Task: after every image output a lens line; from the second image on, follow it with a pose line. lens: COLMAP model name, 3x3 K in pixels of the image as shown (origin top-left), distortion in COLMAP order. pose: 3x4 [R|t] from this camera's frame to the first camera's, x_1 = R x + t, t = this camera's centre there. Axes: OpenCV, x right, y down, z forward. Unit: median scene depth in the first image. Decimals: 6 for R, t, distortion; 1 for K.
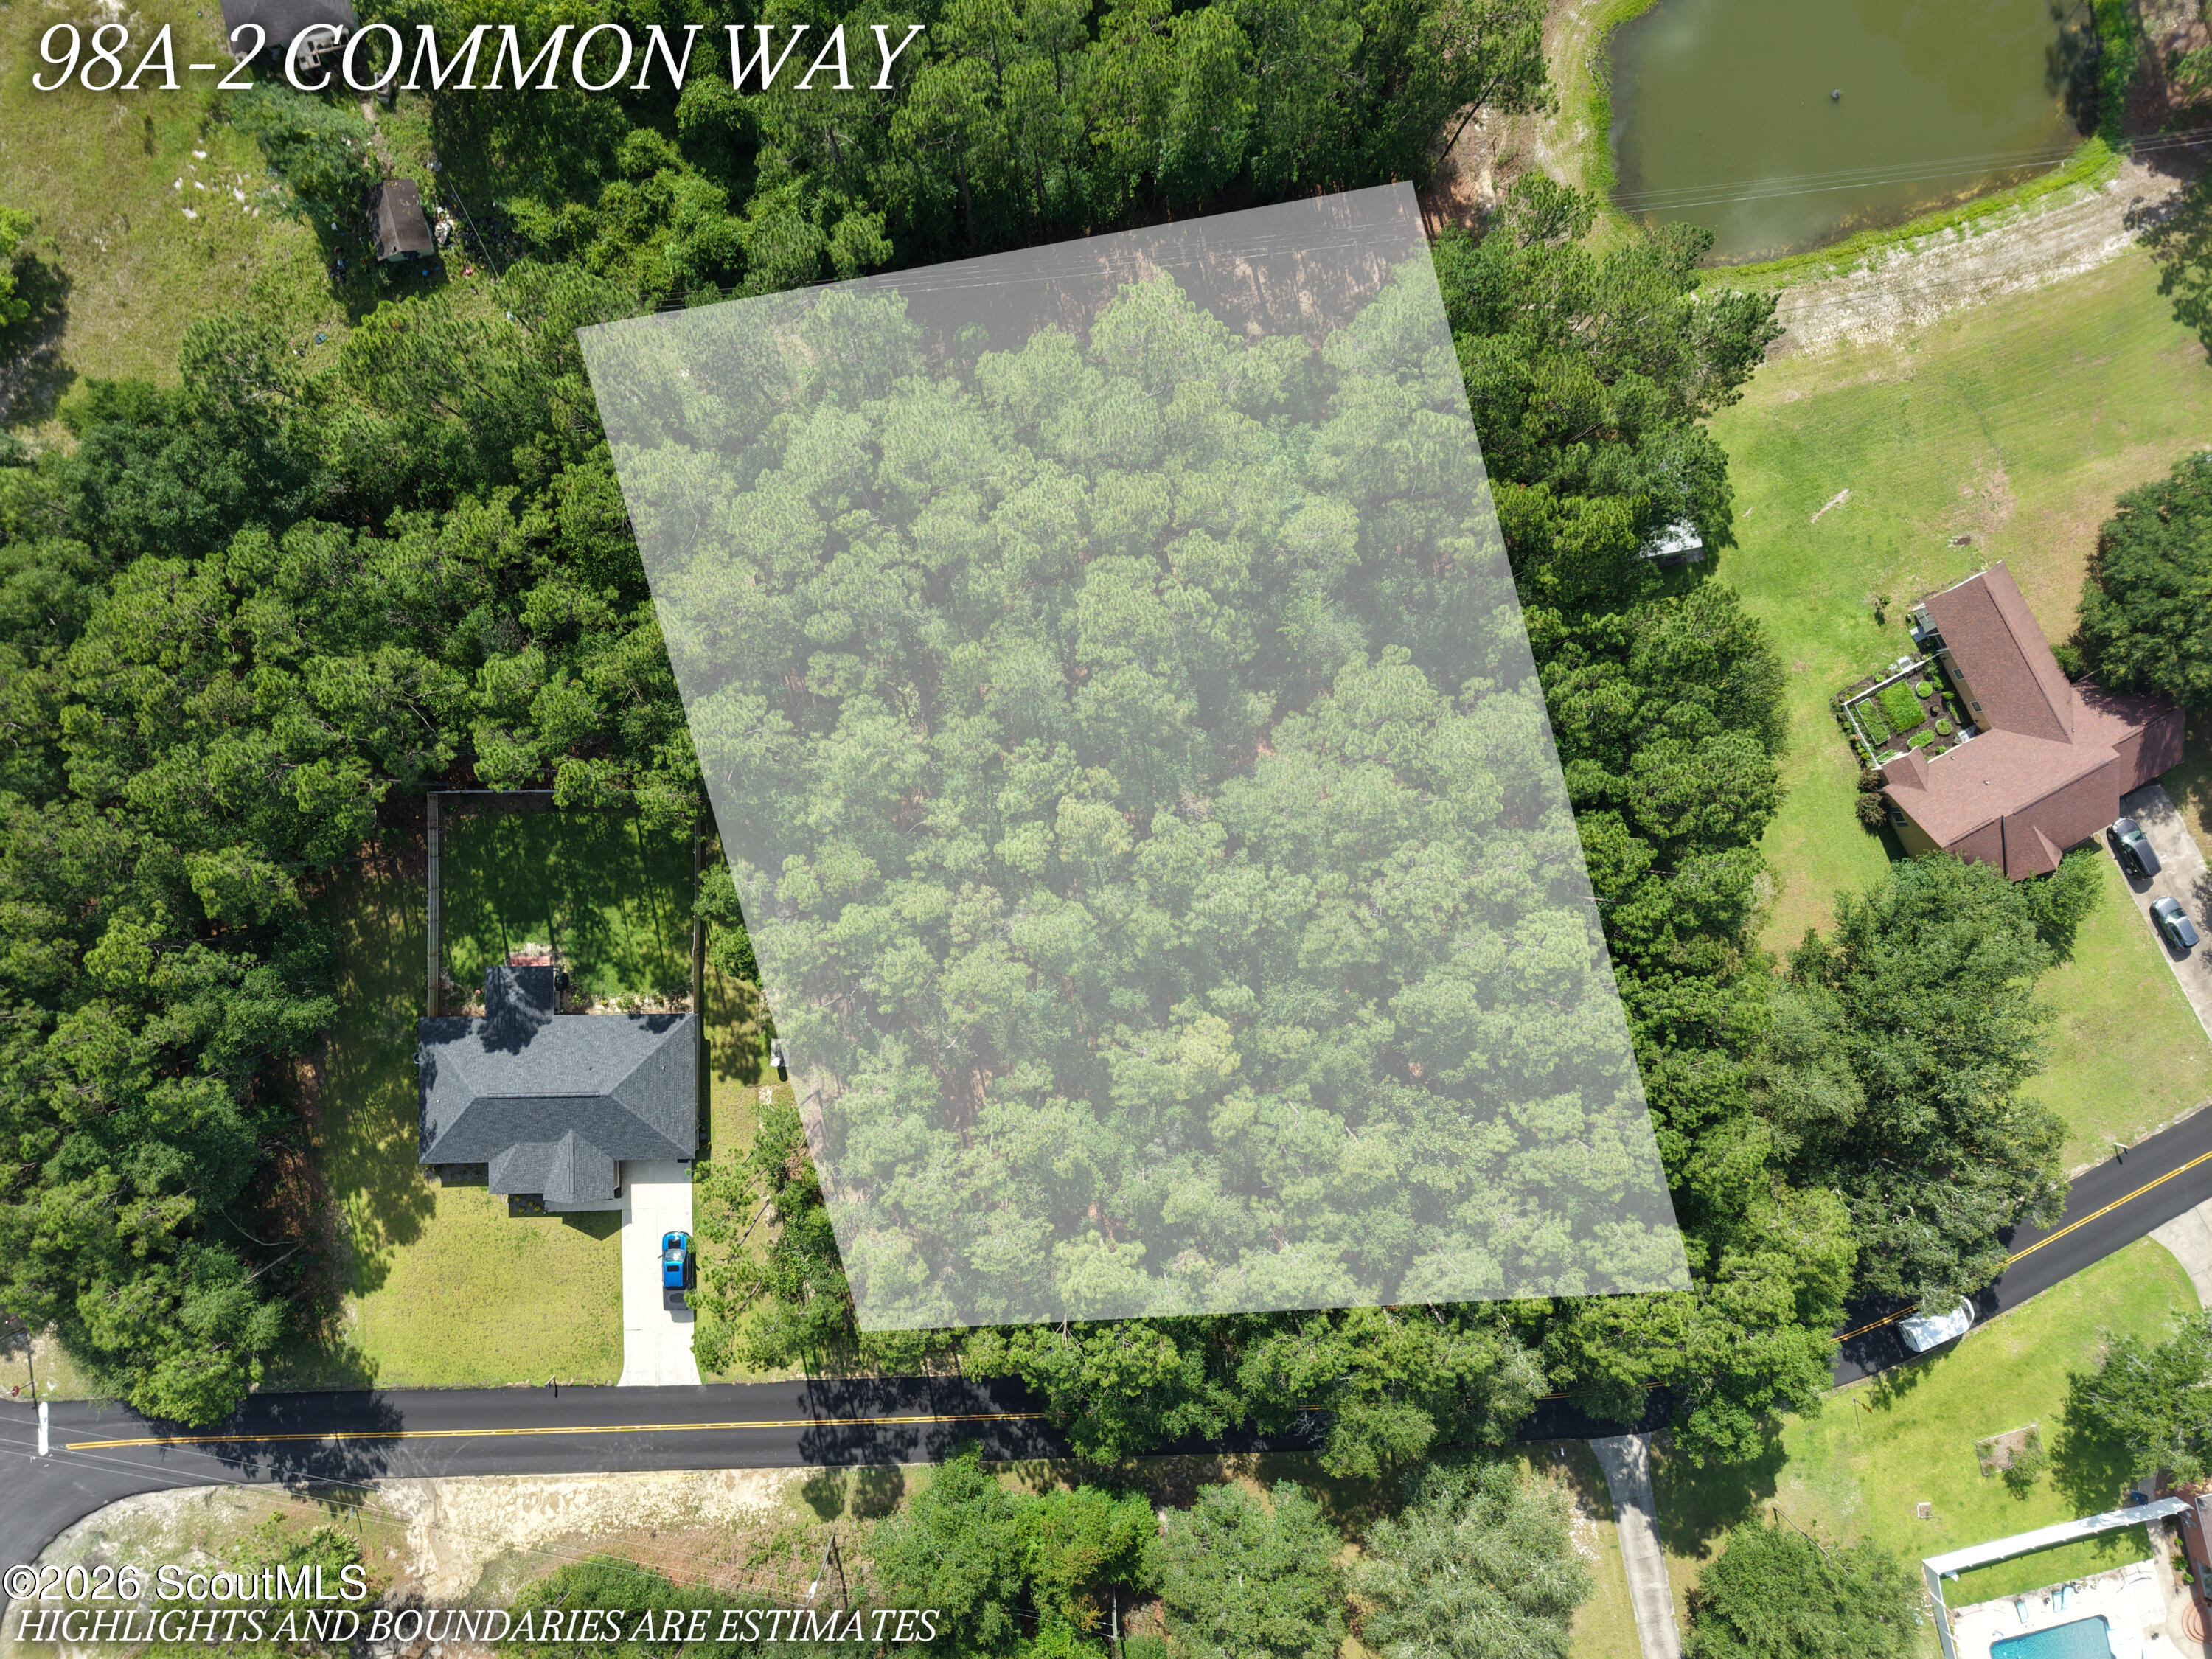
lens RADIAL K [[1544.0, 0, 1103.5], [0, 1544.0, 818.0], [0, 0, 1]] dist [0.004393, 0.001587]
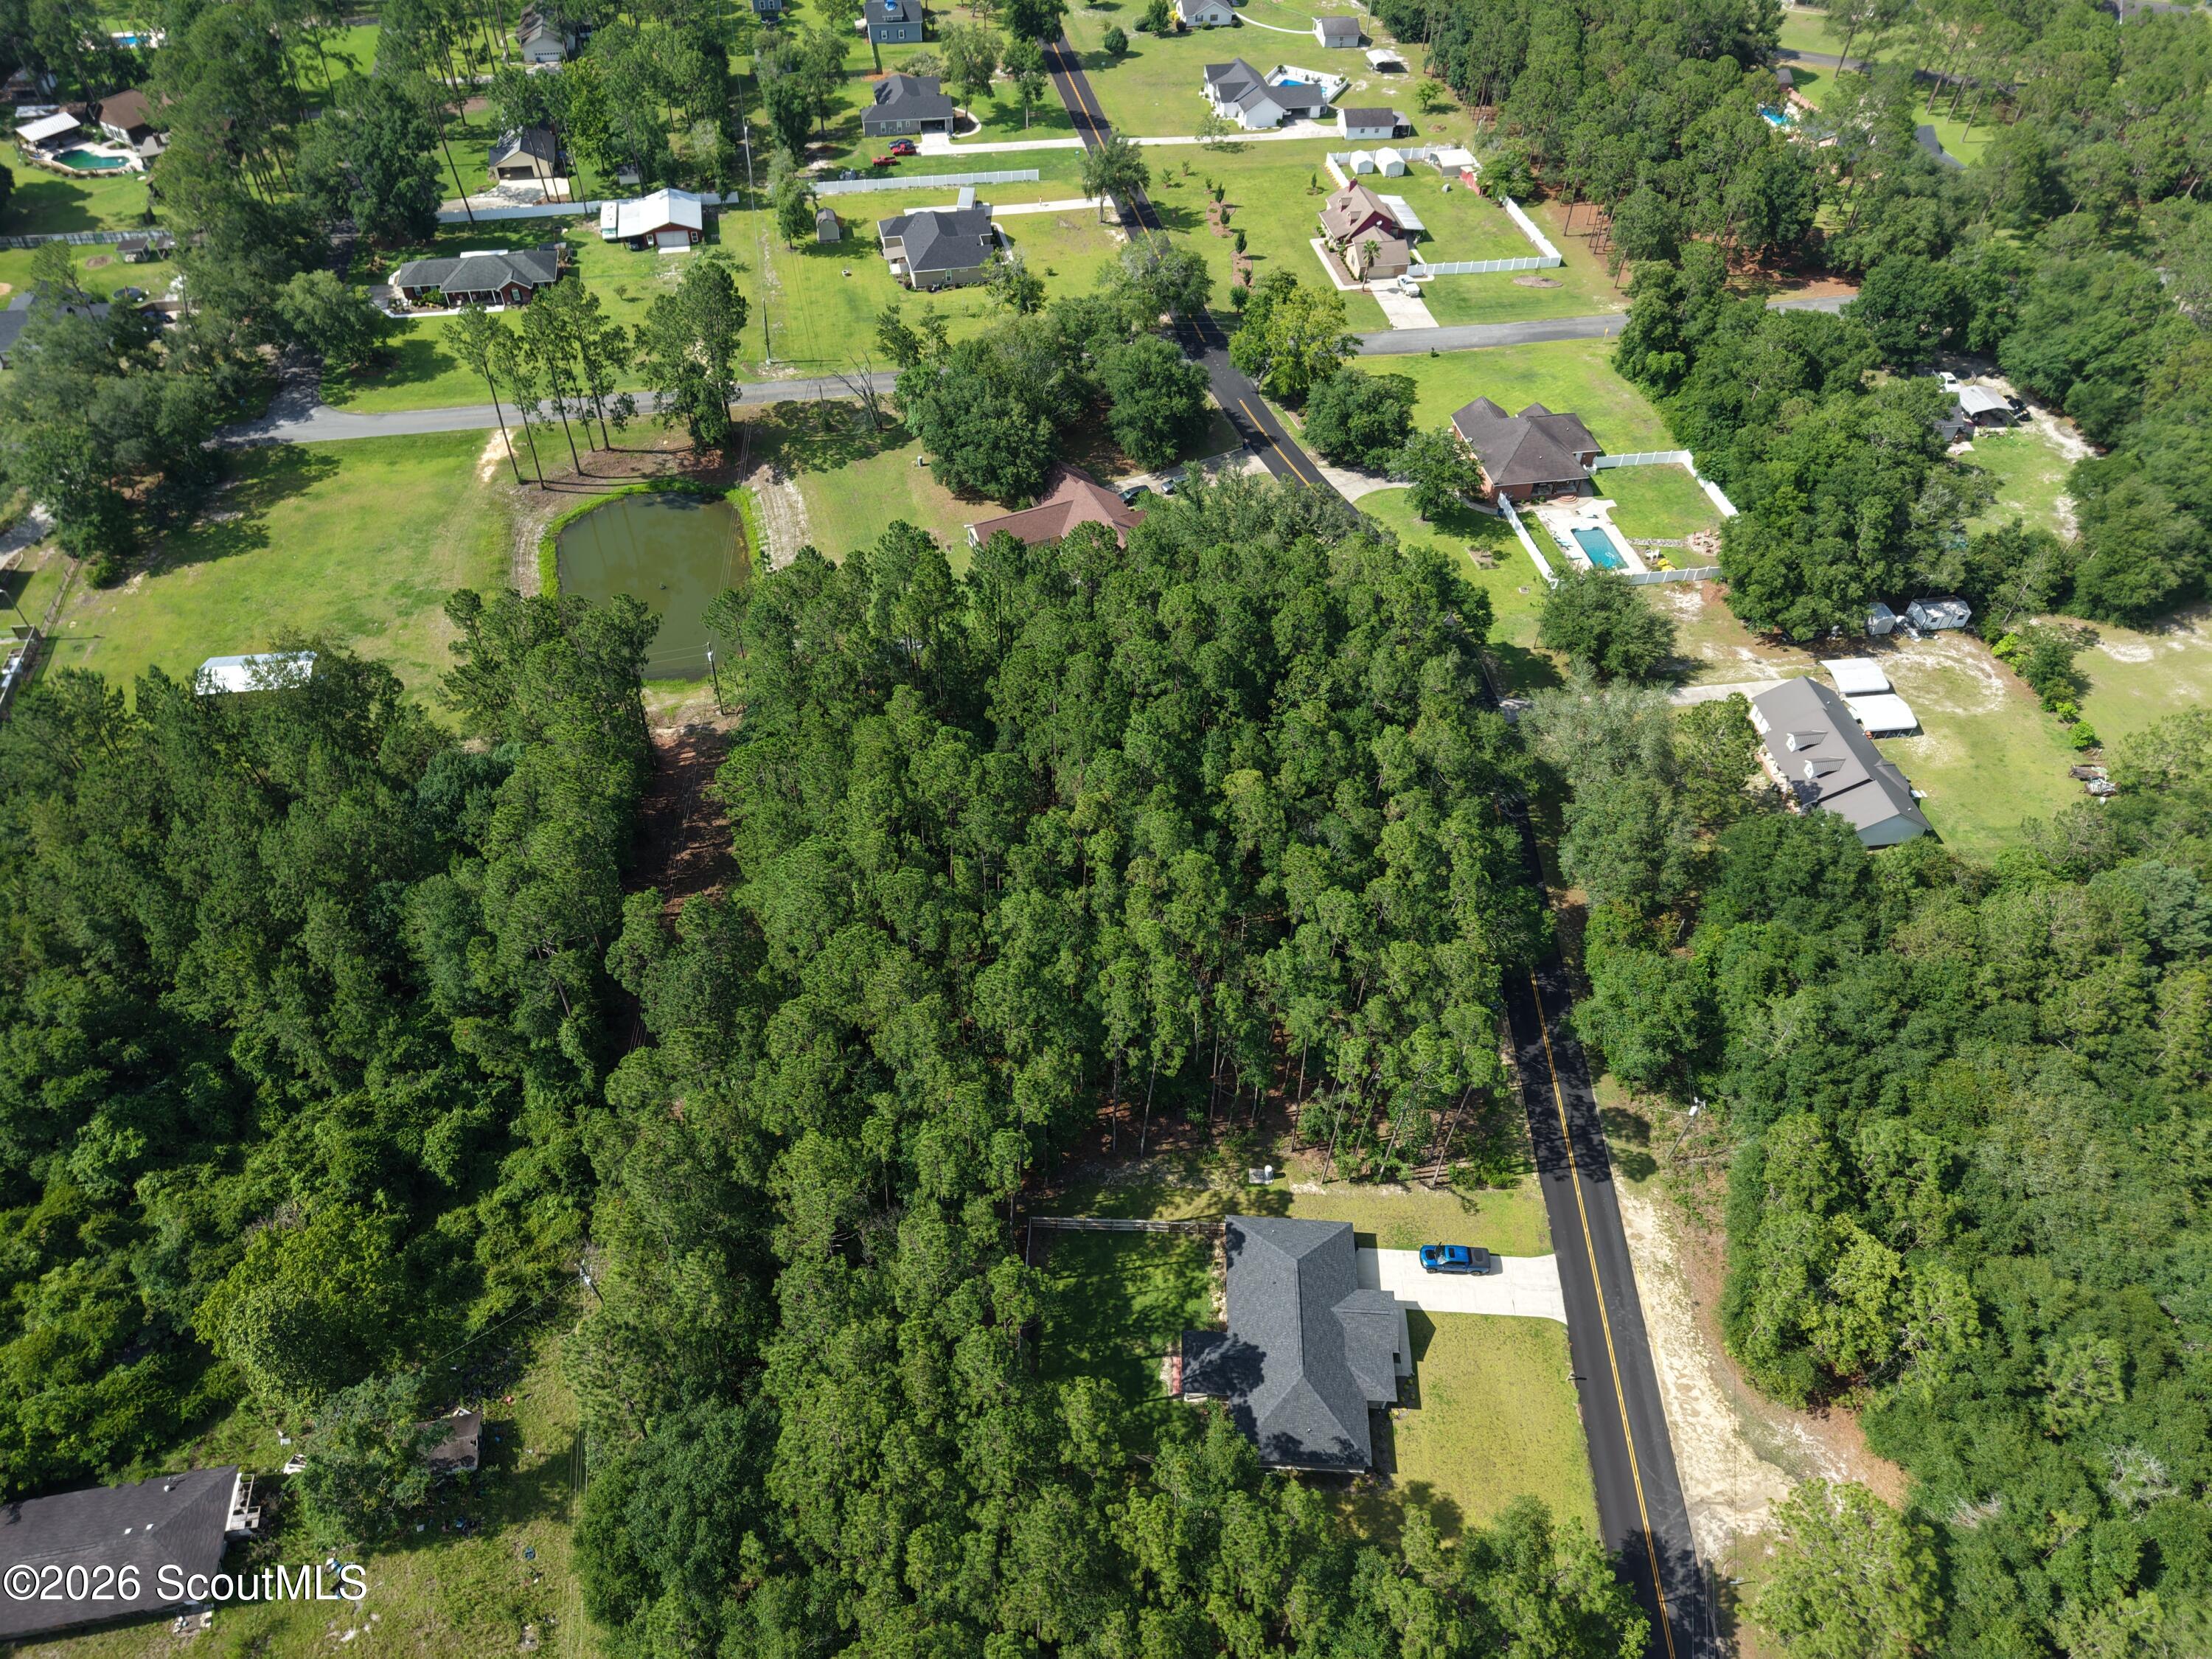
lens RADIAL K [[1540.7, 0, 1103.8], [0, 1540.7, 773.8], [0, 0, 1]] dist [0.015343, -0.010117]
pose [[0.055624, -0.719510, 0.692251, -0.807458], [0.997883, 0.063458, -0.014225, 0.030399], [-0.033694, 0.691577, 0.721517, -0.048864]]
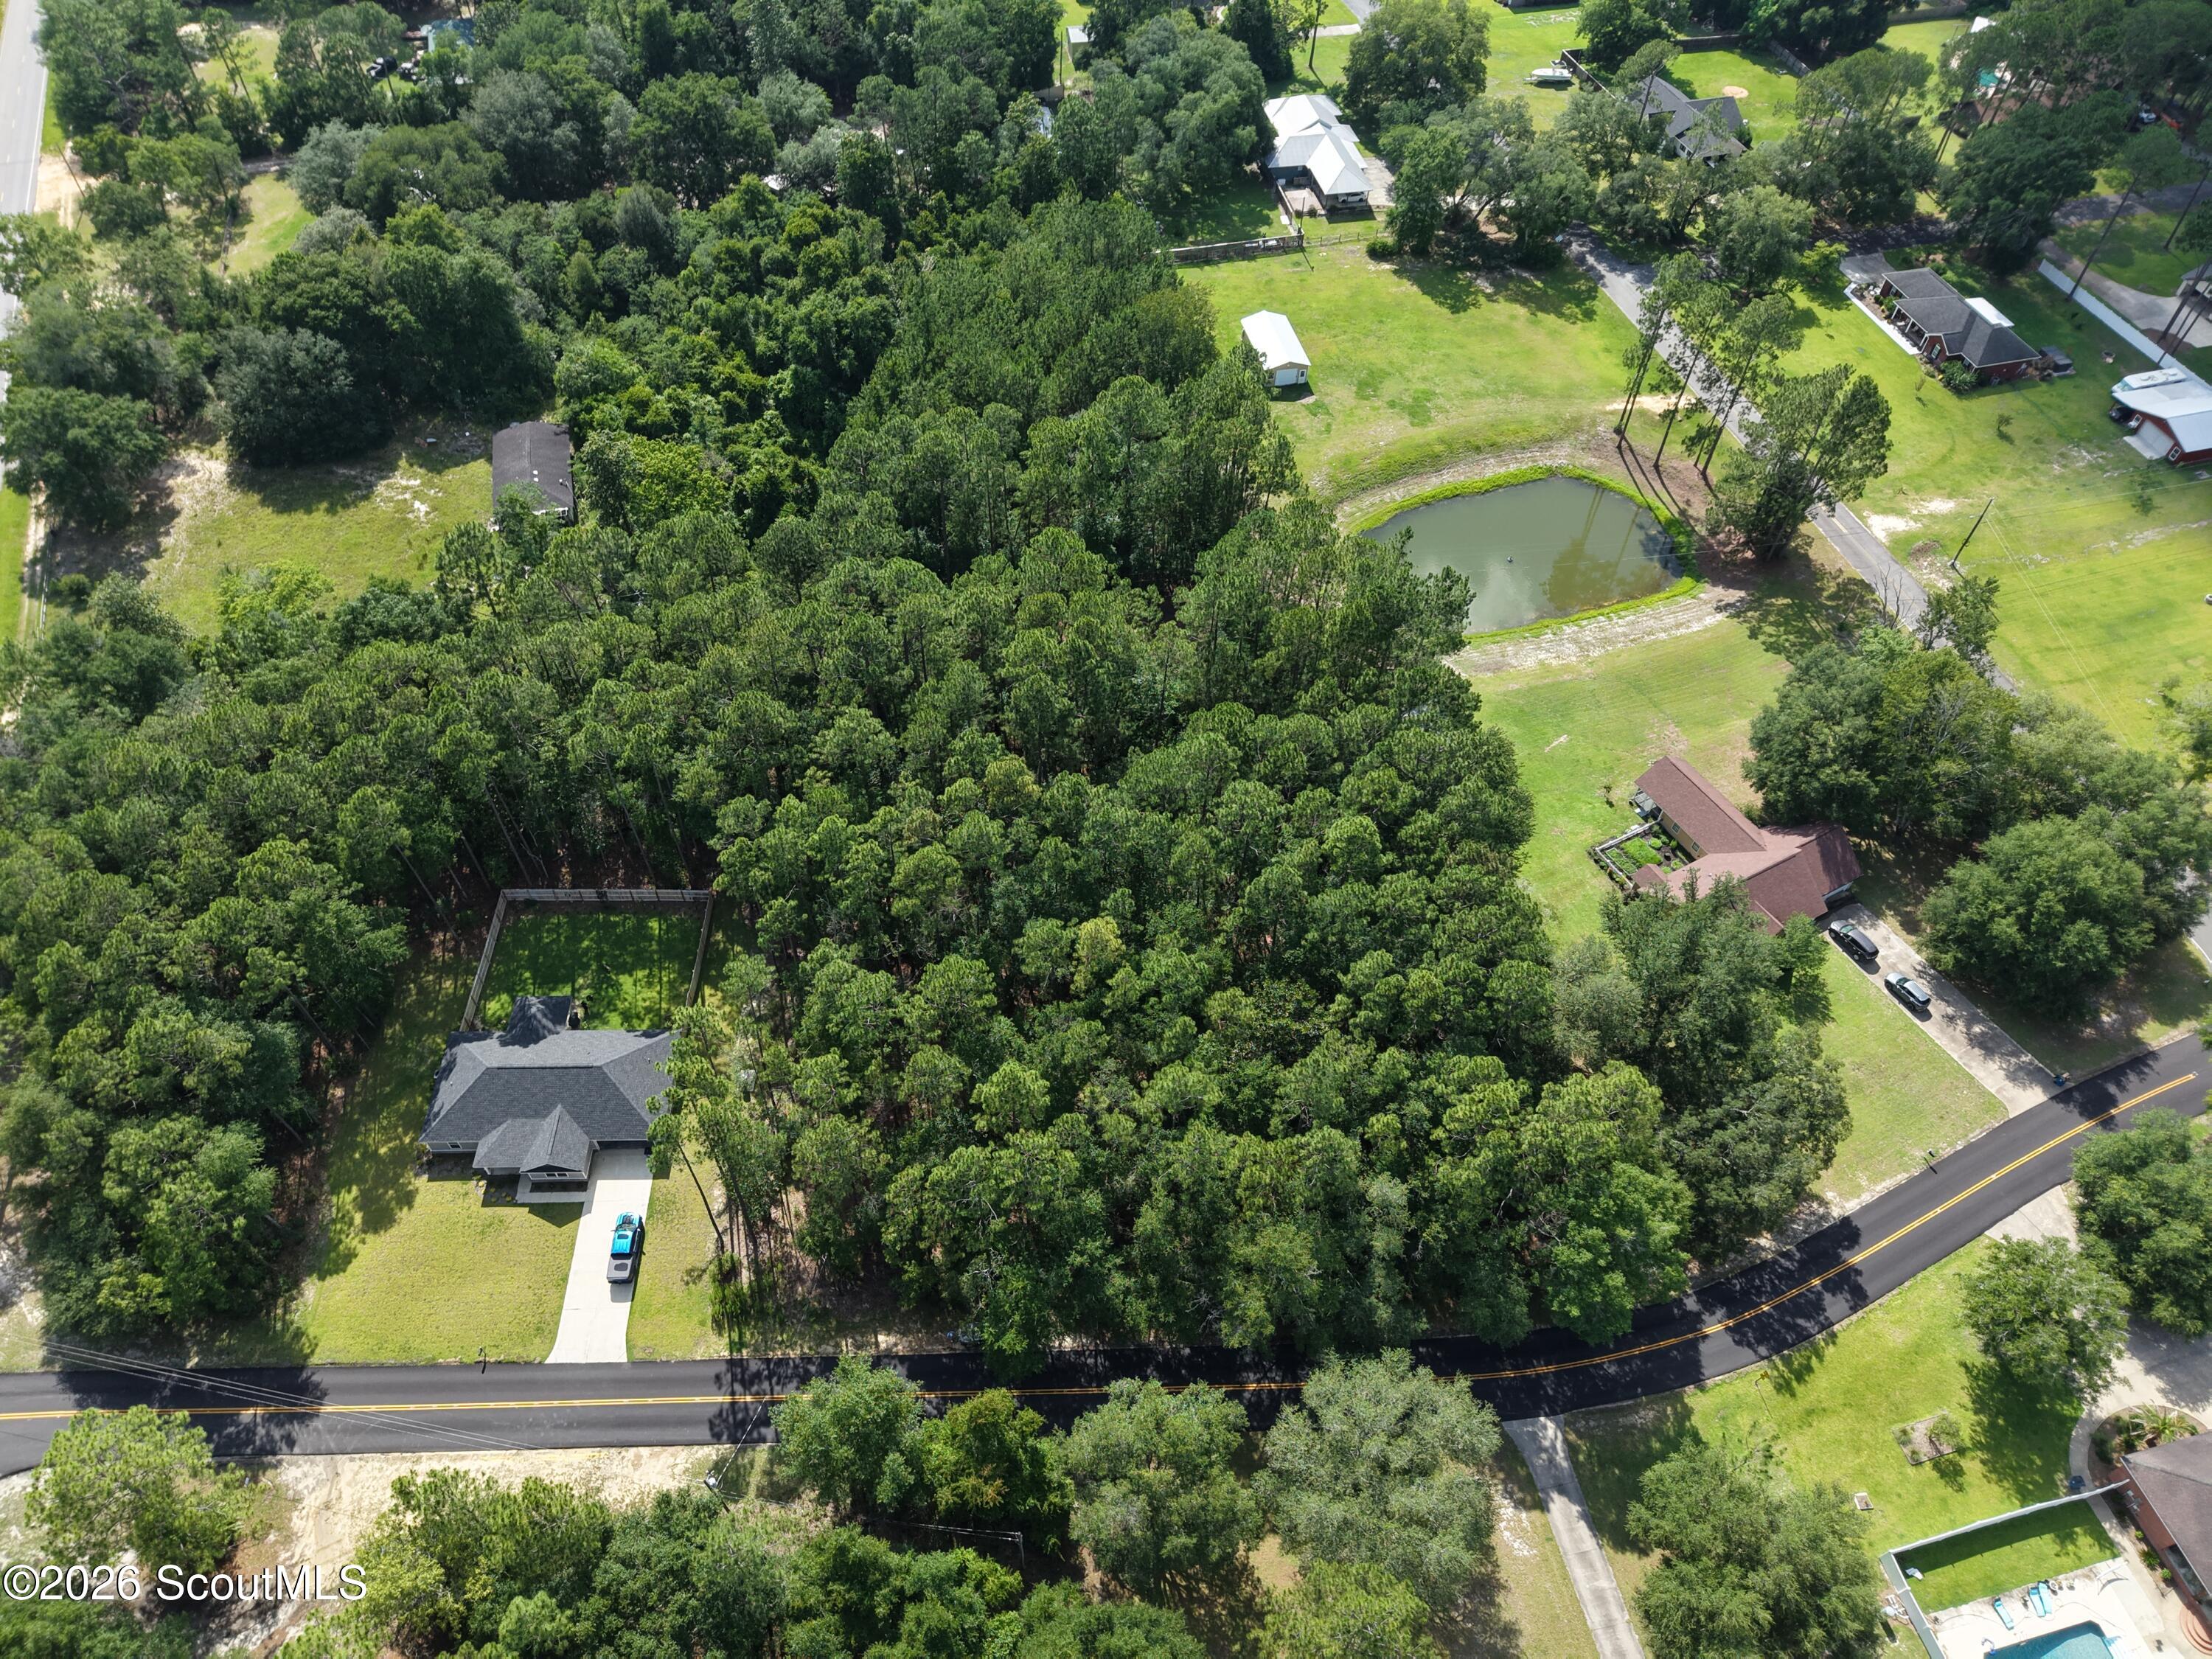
lens RADIAL K [[1540.7, 0, 1103.8], [0, 1540.7, 773.8], [0, 0, 1]] dist [0.015343, -0.010117]
pose [[0.999887, -0.013128, 0.007257, 0.055293], [0.014677, 0.756364, -0.653986, 0.747259], [0.003097, 0.654019, 0.756472, -0.034015]]
